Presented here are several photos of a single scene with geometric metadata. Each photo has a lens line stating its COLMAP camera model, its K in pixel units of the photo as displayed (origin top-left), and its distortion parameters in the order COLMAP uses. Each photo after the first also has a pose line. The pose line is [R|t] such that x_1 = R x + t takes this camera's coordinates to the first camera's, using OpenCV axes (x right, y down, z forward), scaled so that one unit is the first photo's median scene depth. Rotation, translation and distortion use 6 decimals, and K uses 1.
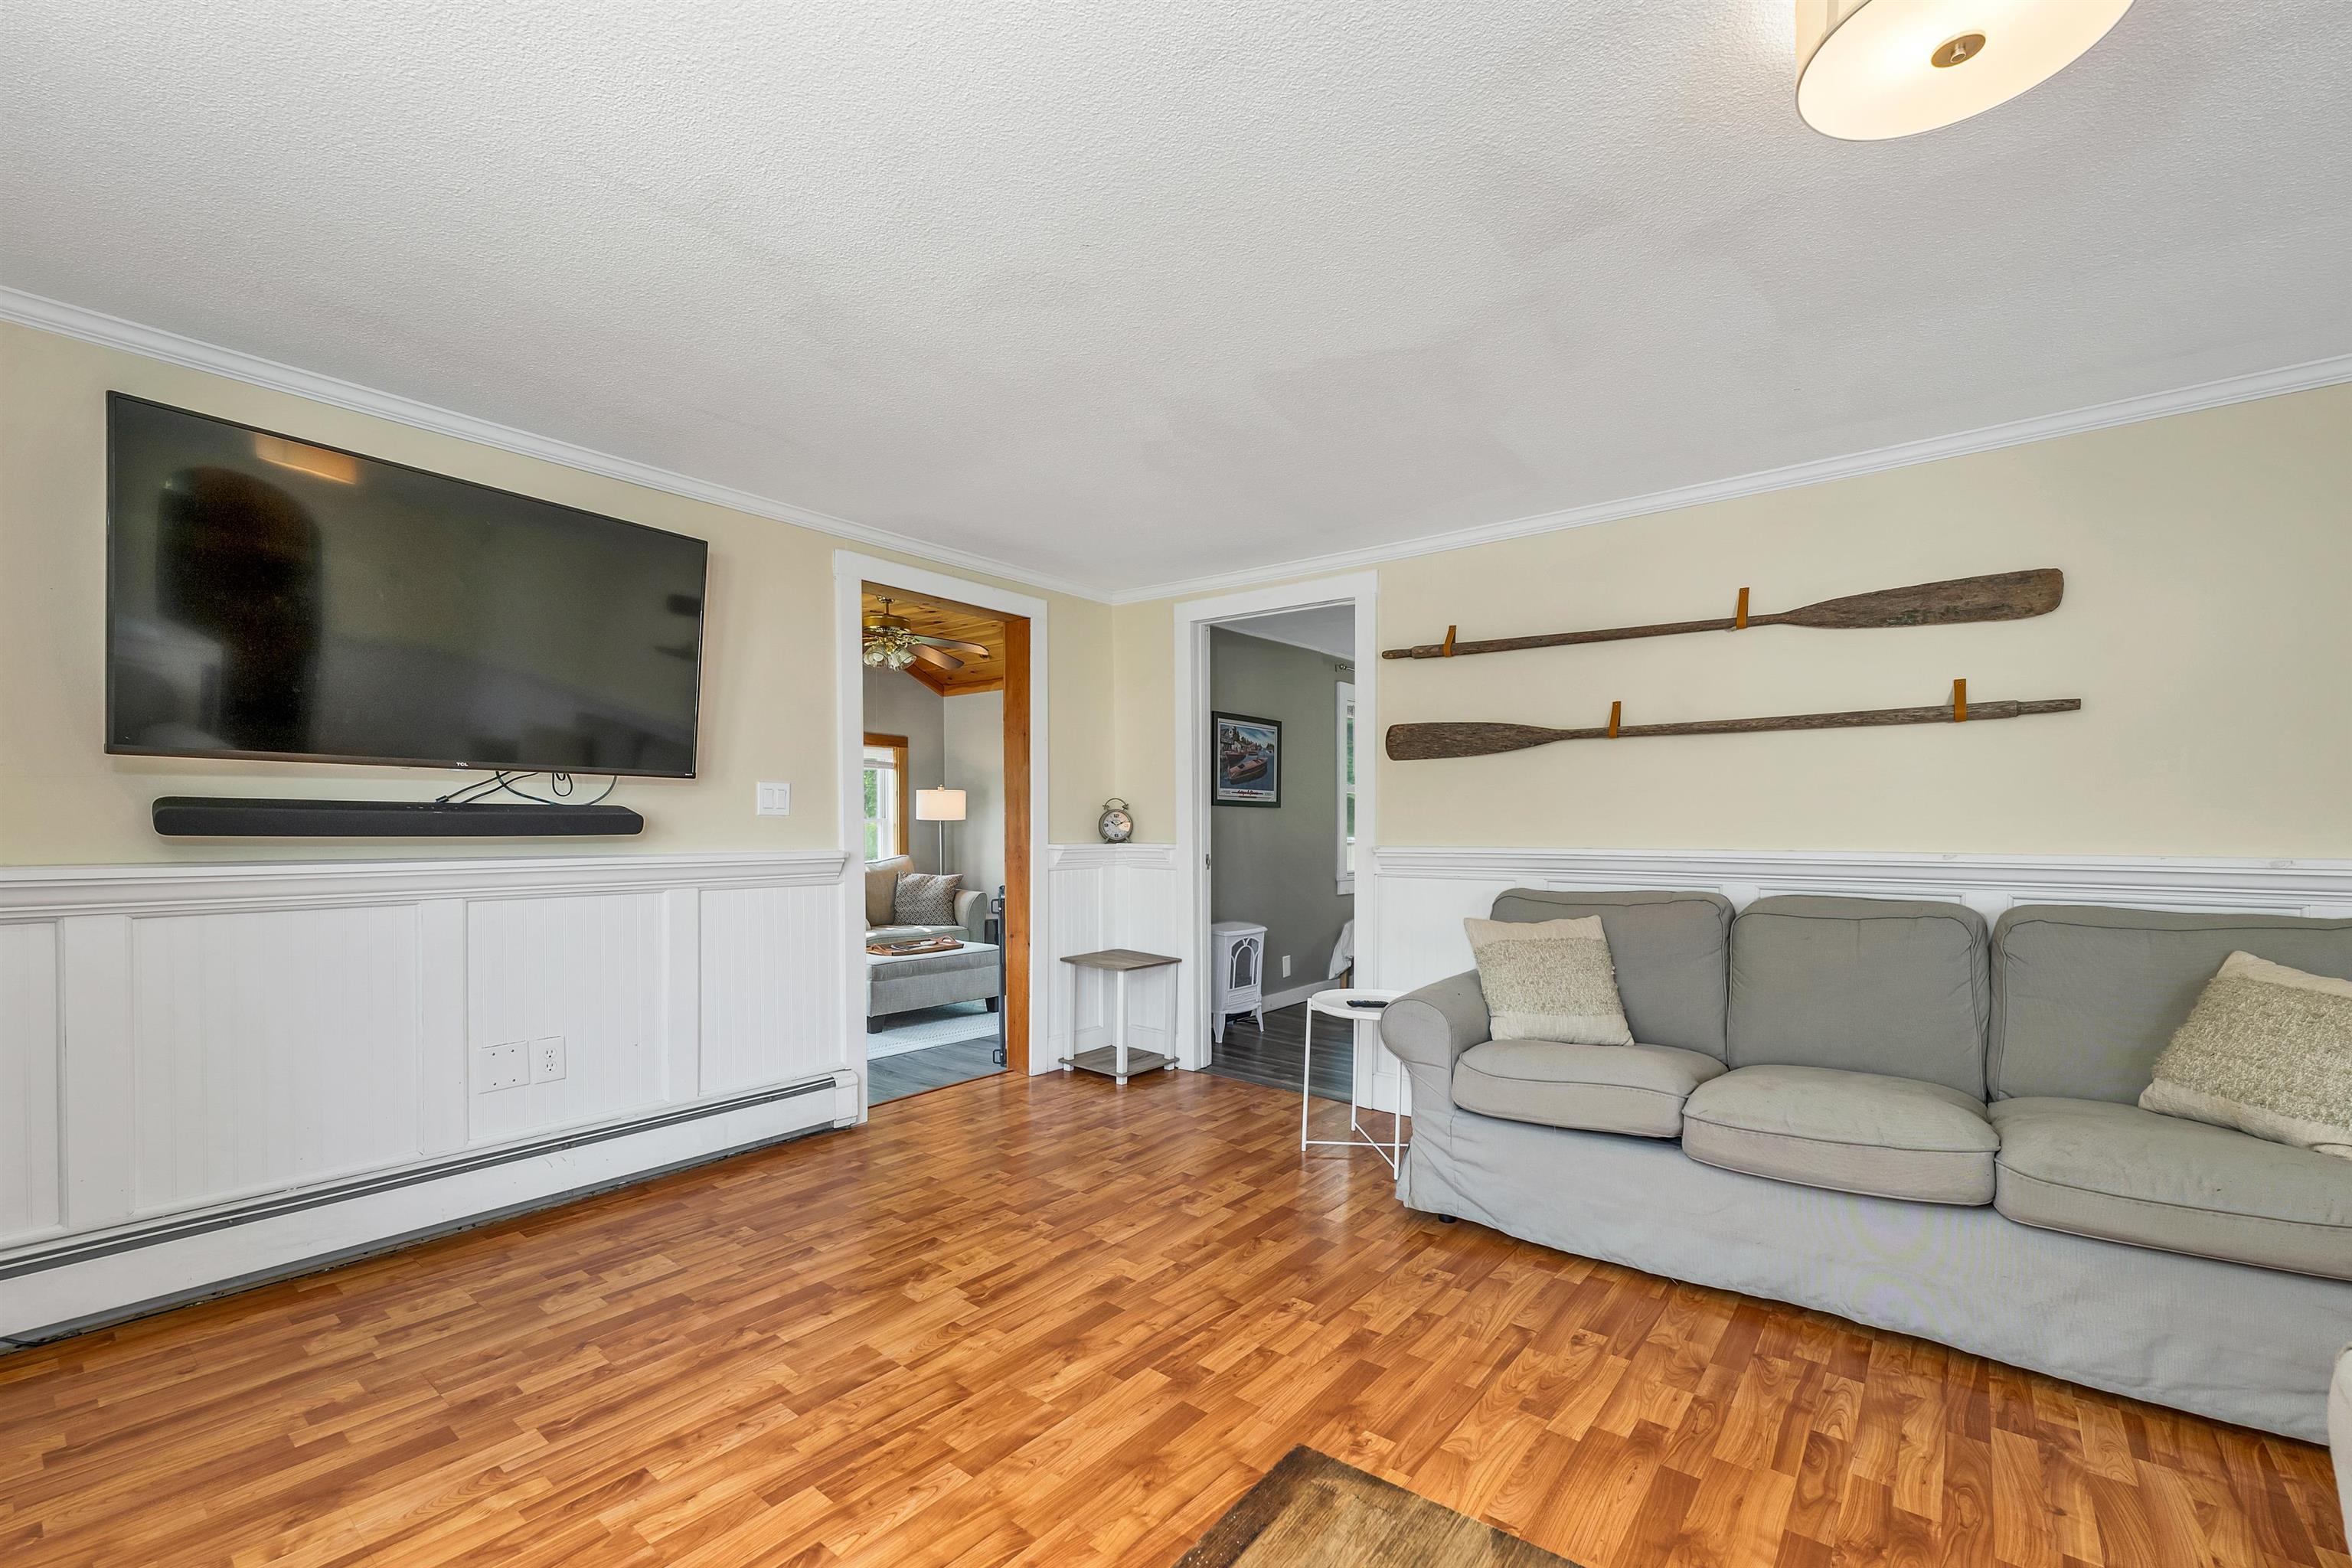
lens RADIAL K [[985.5, 0, 1187.1], [0, 985.5, 825.2], [0, 0, 1]] dist [0.002154, 0.000948]
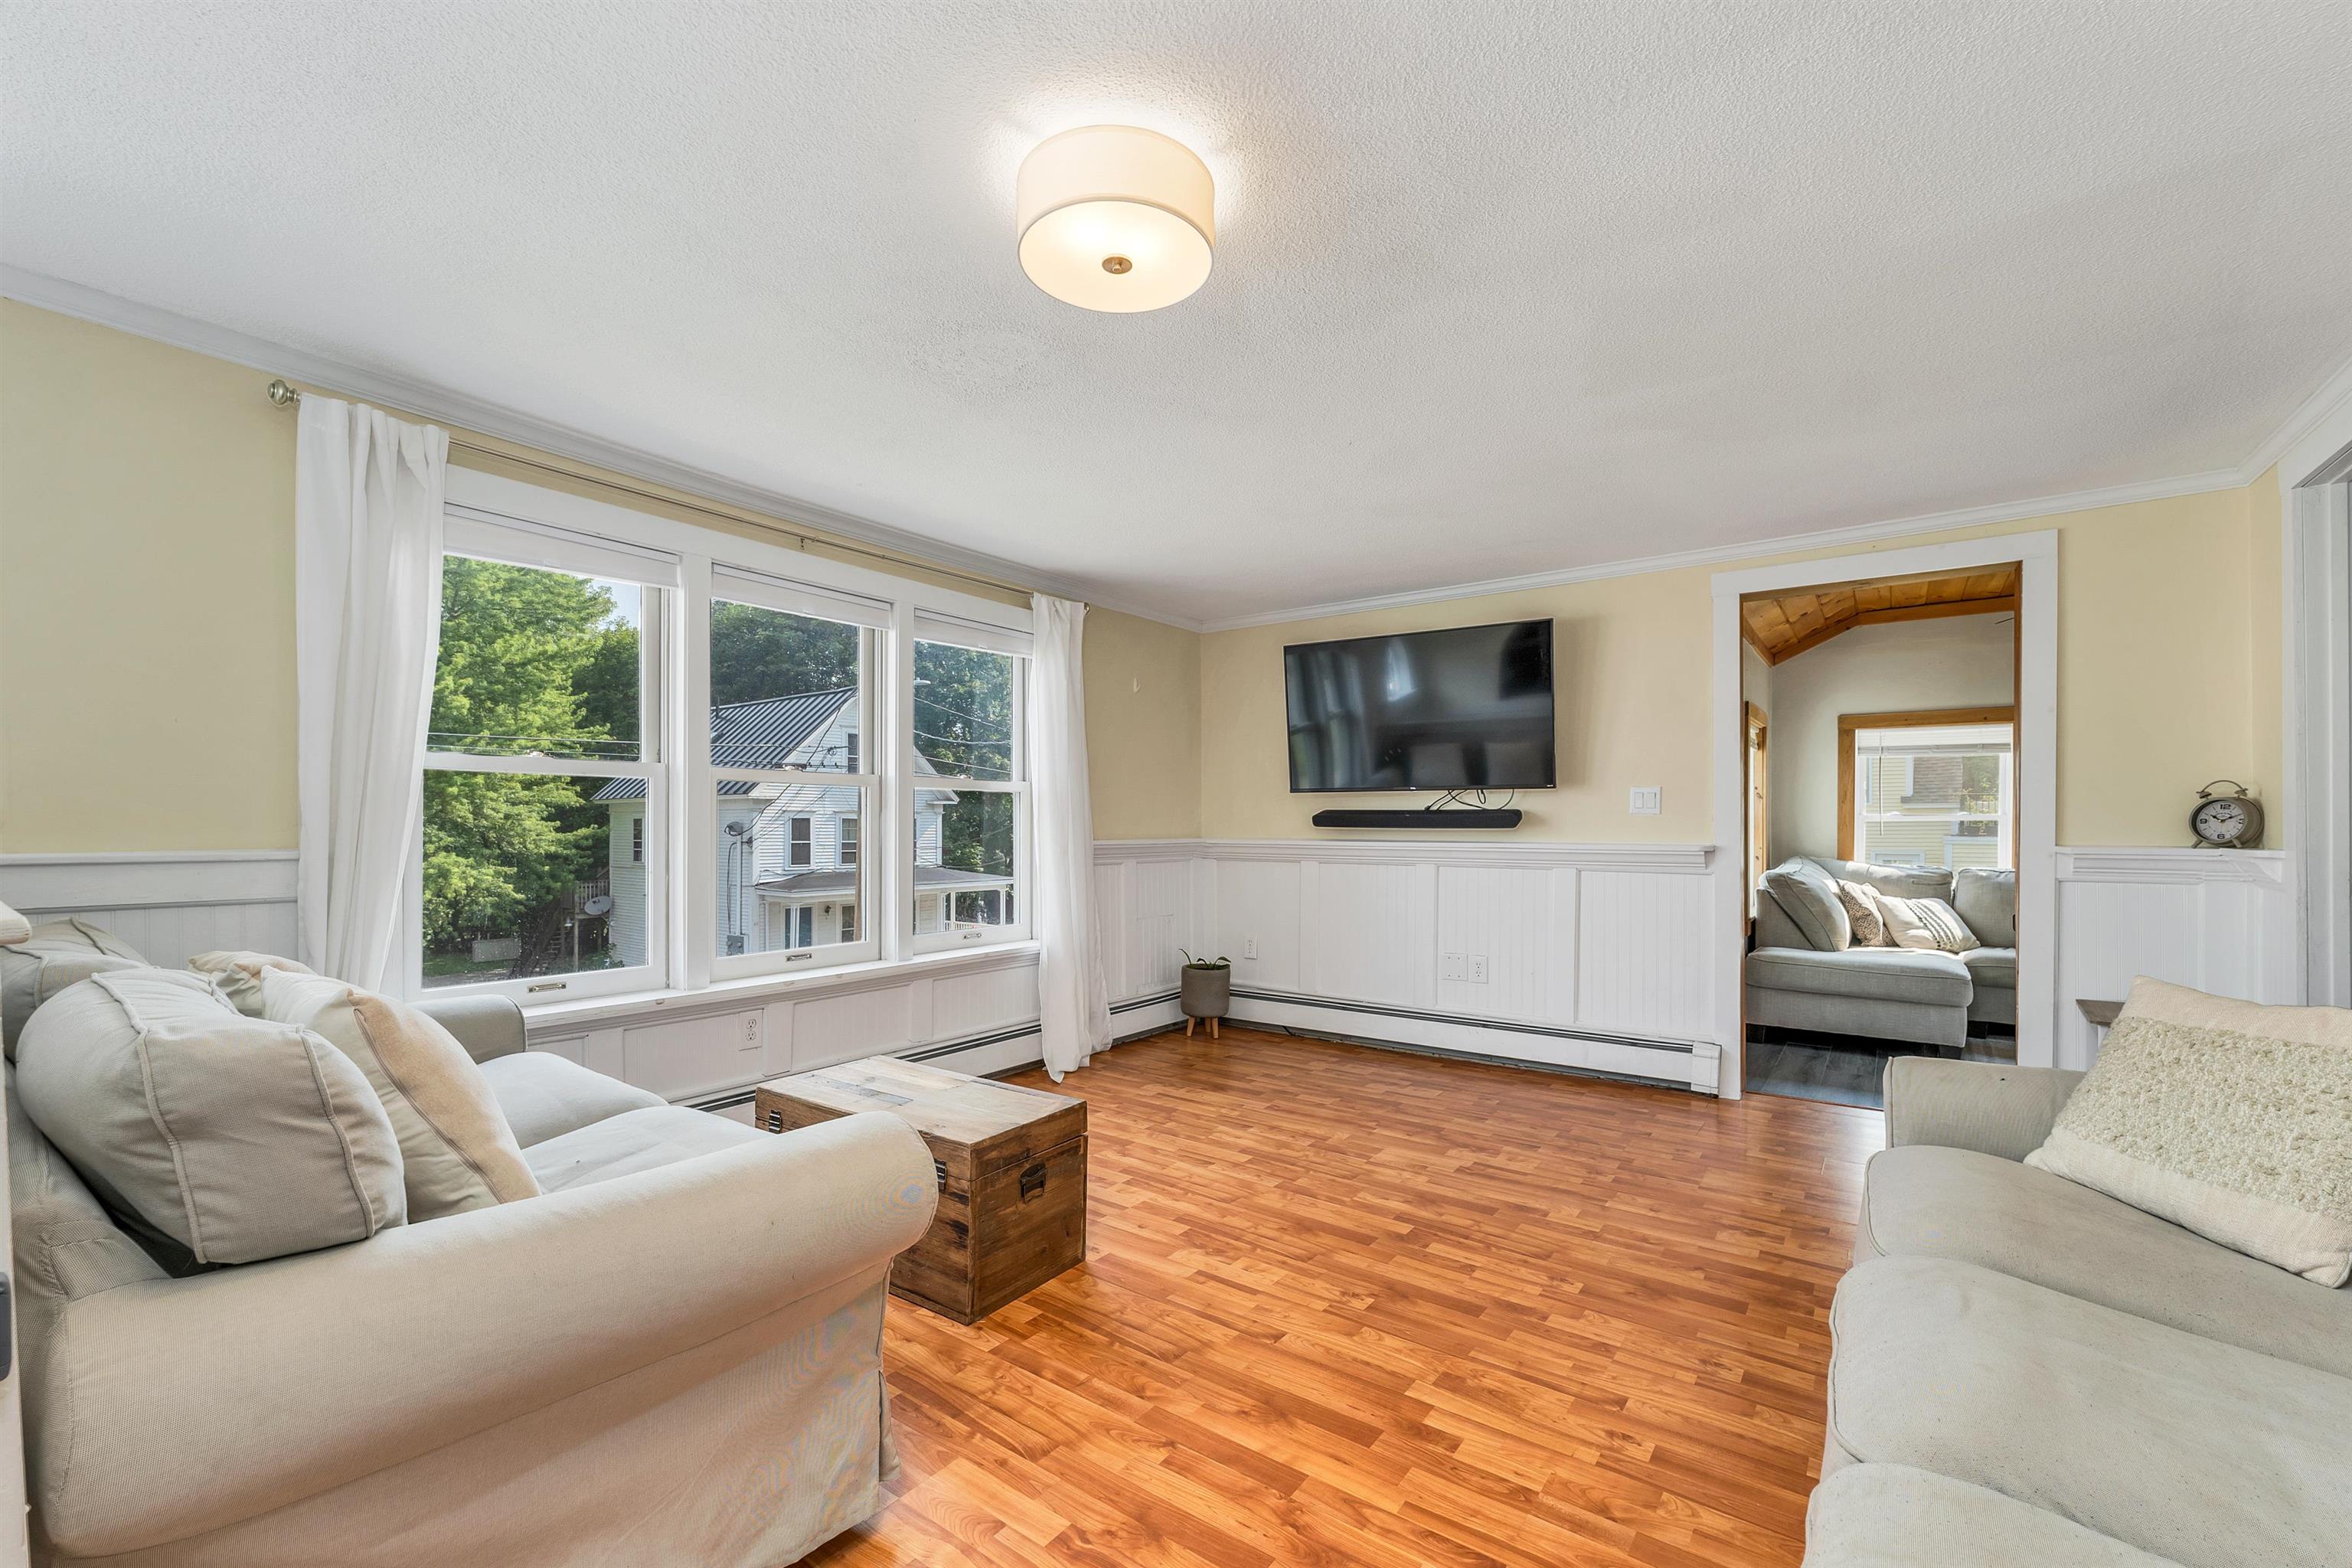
lens RADIAL K [[985.5, 0, 1182.7], [0, 985.5, 828.3], [0, 0, 1]] dist [0.002154, 0.000948]
pose [[0.042840, 0.003164, -0.999077, 1.139176], [-0.000873, 0.999995, 0.003130, 0.005873], [0.999082, 0.000738, 0.042843, 0.559230]]
